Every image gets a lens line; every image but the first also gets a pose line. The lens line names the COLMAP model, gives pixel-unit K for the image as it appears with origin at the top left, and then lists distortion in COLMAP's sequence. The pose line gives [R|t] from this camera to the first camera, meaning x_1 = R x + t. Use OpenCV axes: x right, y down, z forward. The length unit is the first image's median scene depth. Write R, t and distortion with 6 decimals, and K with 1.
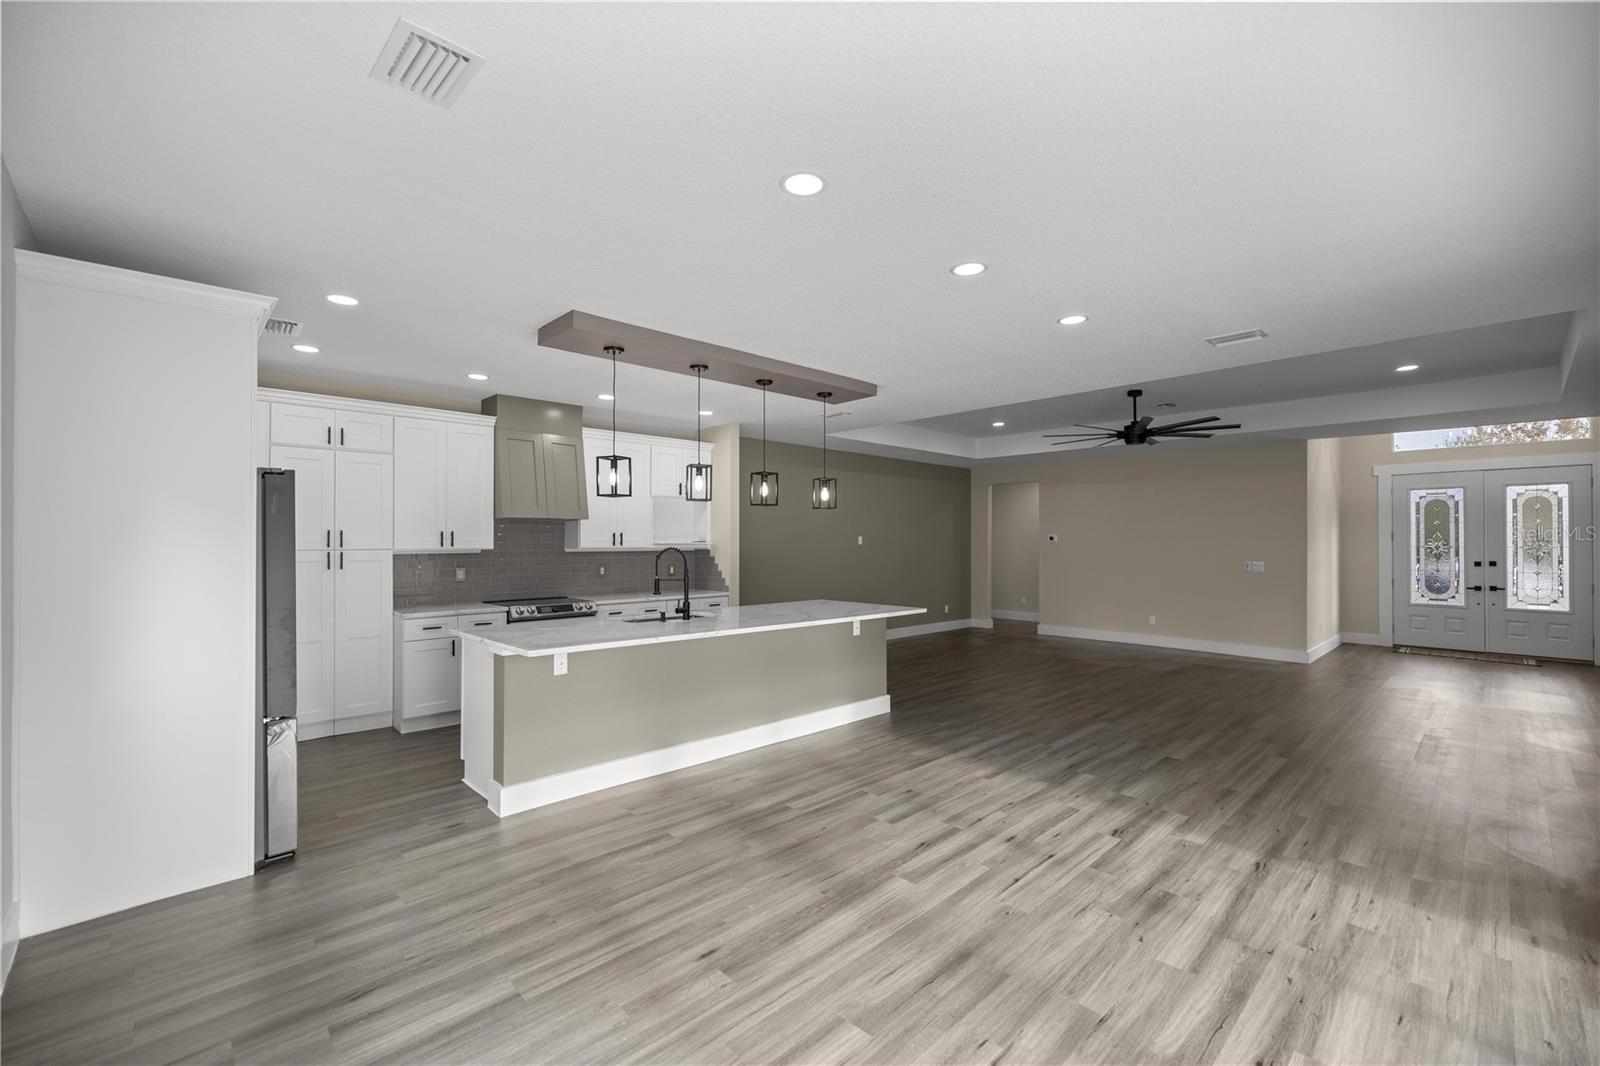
lens RADIAL K [[674.6, 0, 805.1], [0, 674.6, 538.4], [0, 0, 1]] dist [0.008262, 0.004268]
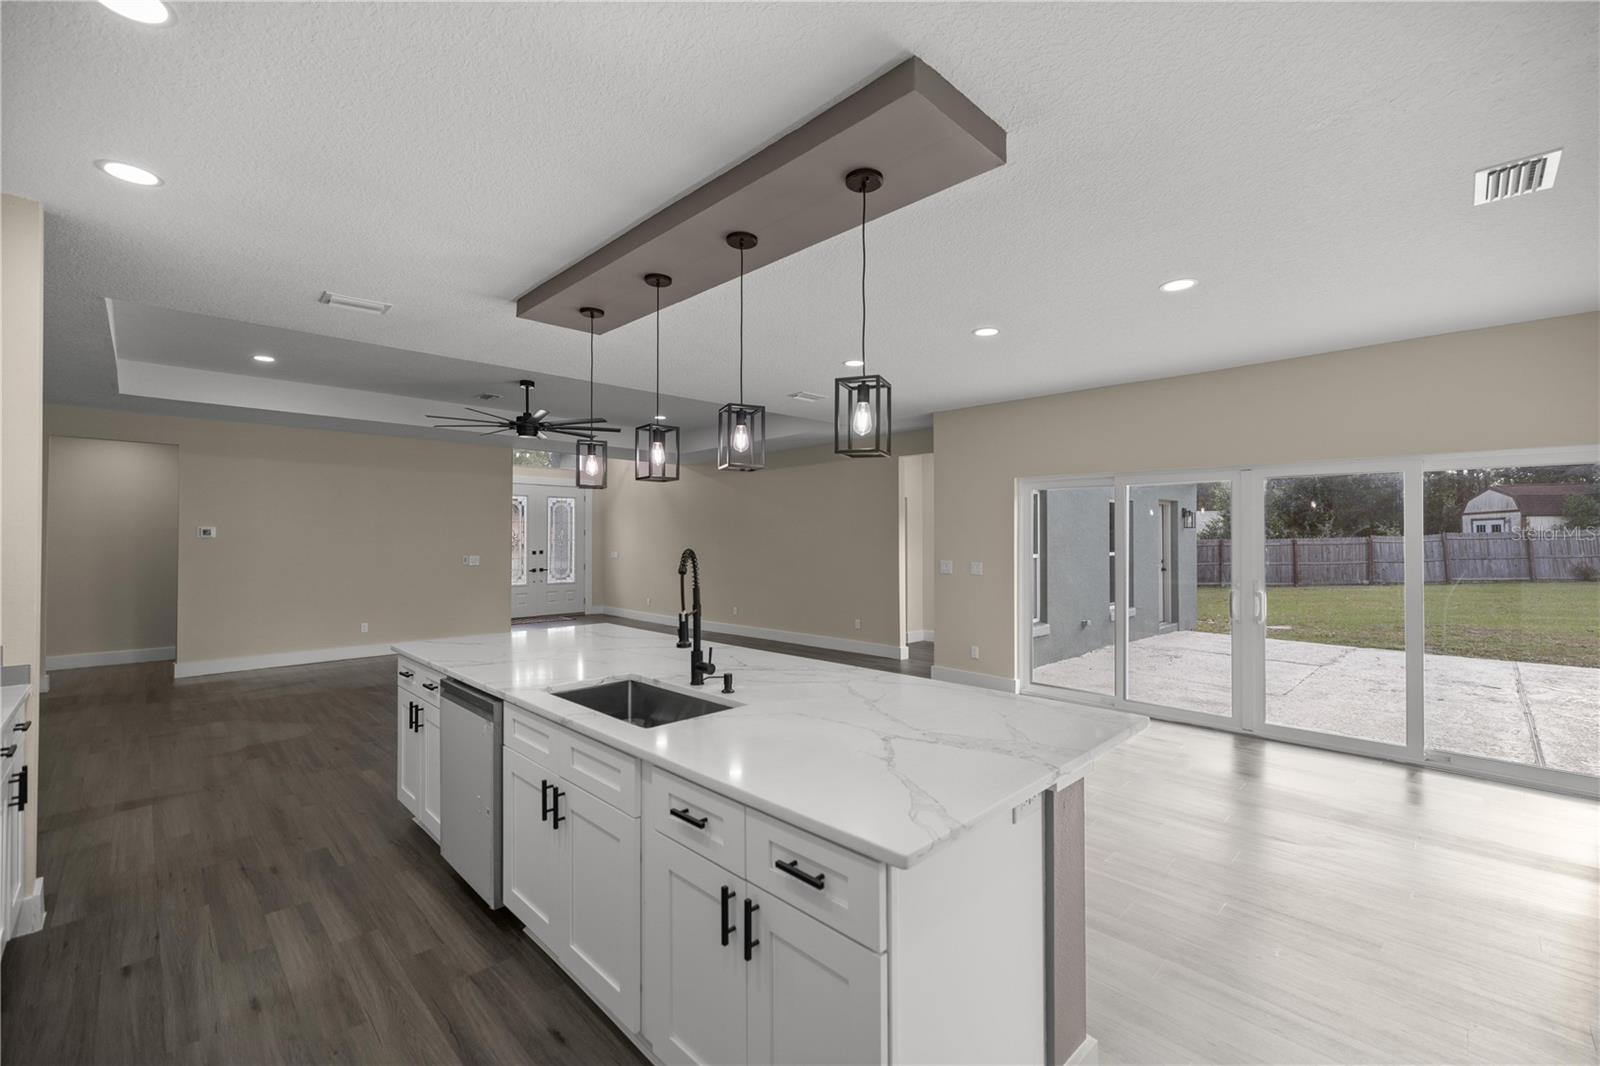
lens RADIAL K [[674.6, 0, 791.0], [0, 674.6, 531.8], [0, 0, 1]] dist [0.008262, 0.004268]
pose [[0.011123, 0.005369, 0.999924, -0.368333], [-0.004849, 0.999974, -0.005315, -0.000114], [-0.999926, -0.004789, 0.011149, 0.463610]]
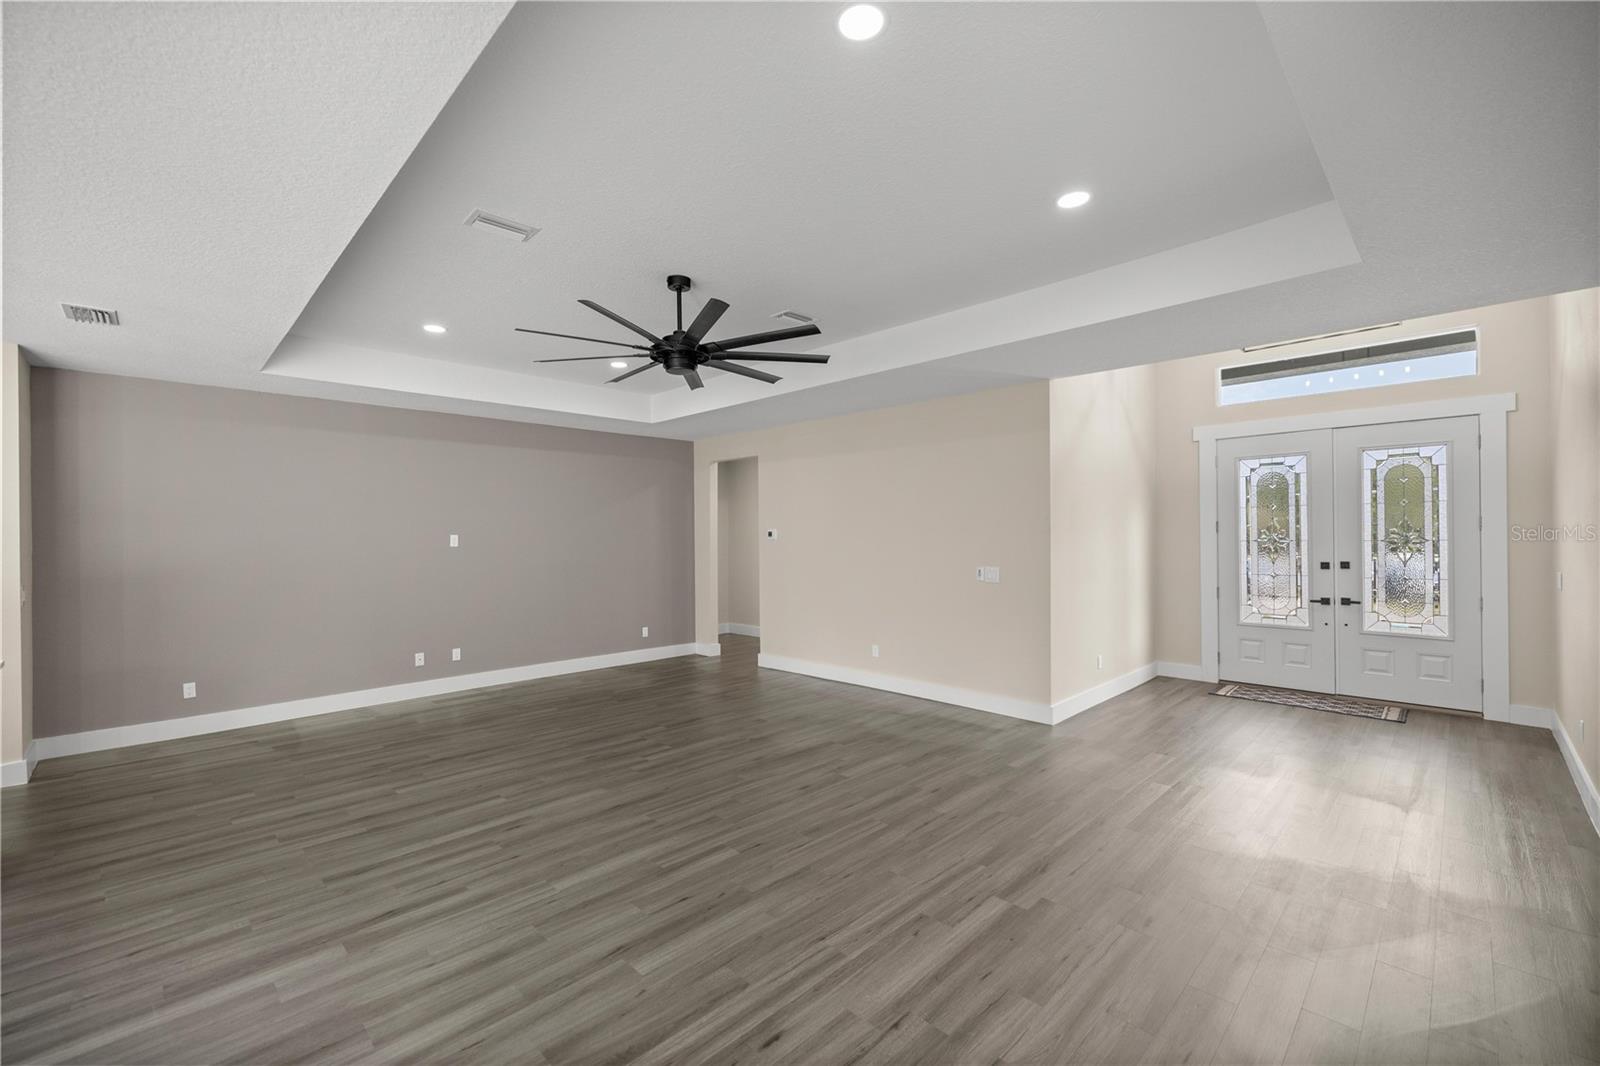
lens RADIAL K [[674.6, 0, 786.0], [0, 674.6, 537.0], [0, 0, 1]] dist [0.008262, 0.004268]
pose [[0.999885, -0.010981, 0.010416, 0.434720], [0.010938, 0.999931, 0.004176, -0.000058], [-0.010461, -0.004062, 0.999937, 0.322509]]
